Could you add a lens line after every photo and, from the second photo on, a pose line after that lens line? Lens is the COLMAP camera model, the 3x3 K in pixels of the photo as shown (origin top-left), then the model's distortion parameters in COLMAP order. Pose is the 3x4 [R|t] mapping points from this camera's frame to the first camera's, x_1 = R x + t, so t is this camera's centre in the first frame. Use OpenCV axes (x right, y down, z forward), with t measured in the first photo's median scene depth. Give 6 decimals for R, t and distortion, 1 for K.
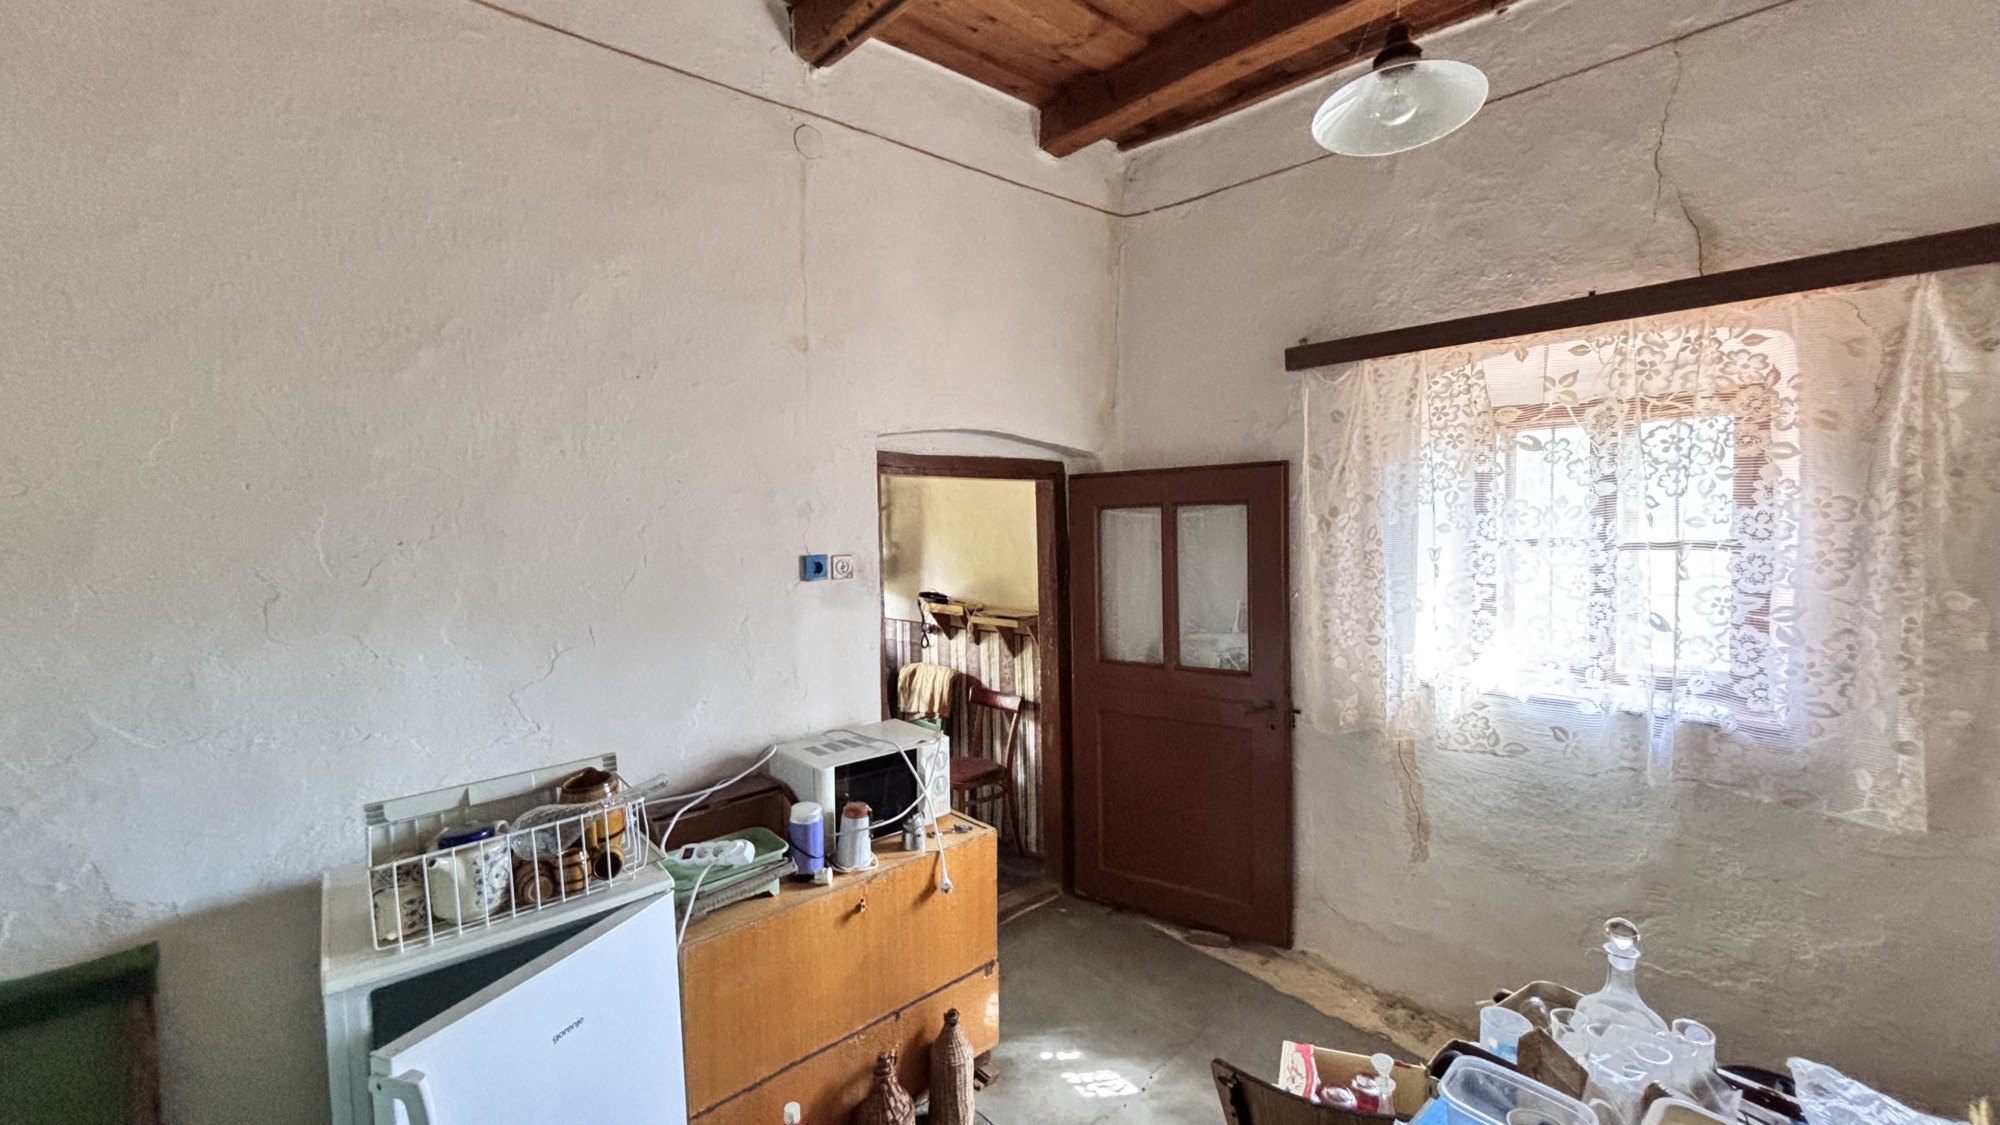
lens RADIAL K [[818.1, 0, 1000.0], [0, 818.1, 562.5], [0, 0, 1]] dist [0.001255, 0.000025]
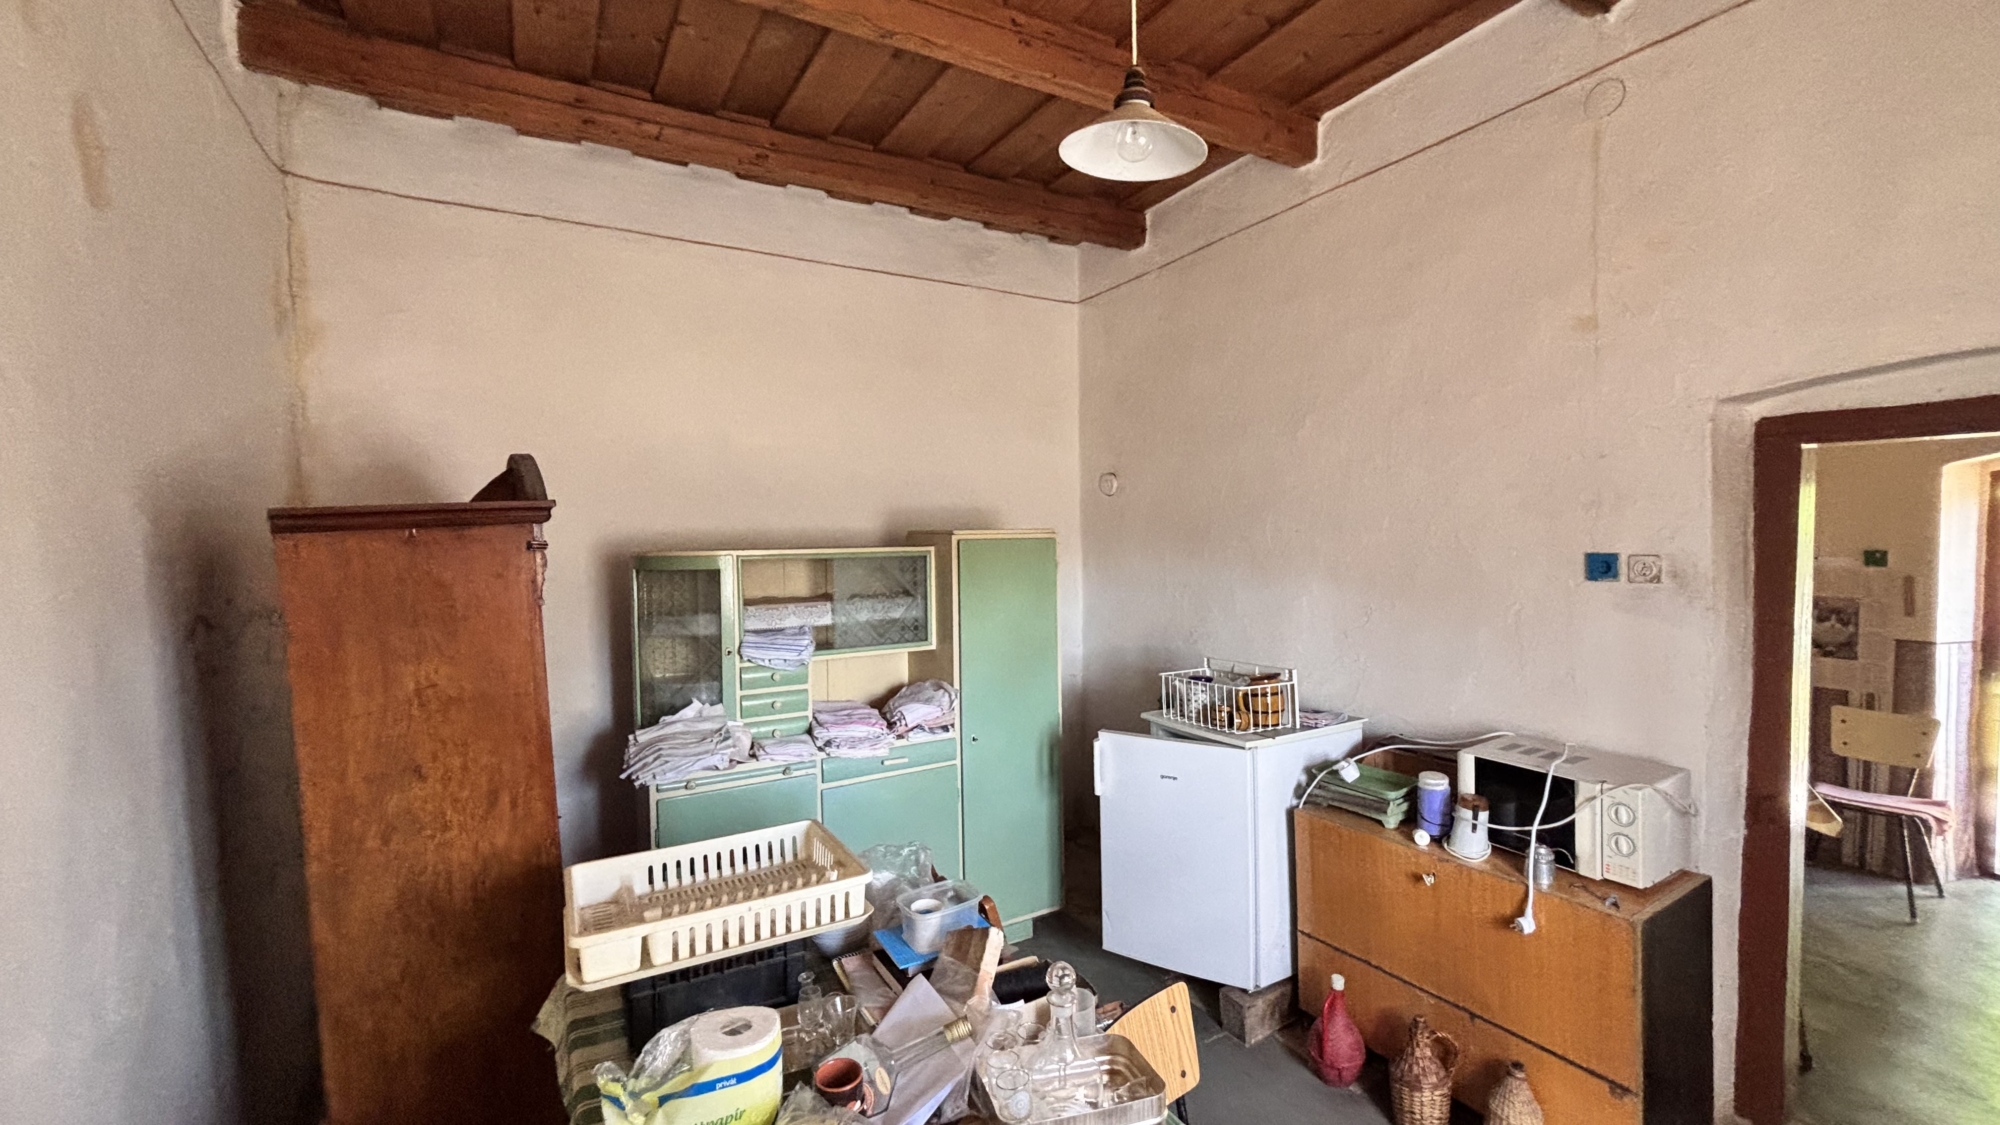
lens RADIAL K [[851.6, 0, 1000.0], [0, 851.6, 562.5], [0, 0, 1]] dist [0.000110, -0.000015]
pose [[-0.193953, 0.069809, -0.978524, 0.840784], [-0.033367, 0.996418, 0.077699, -0.050347], [0.980443, 0.047720, -0.190929, 0.535605]]
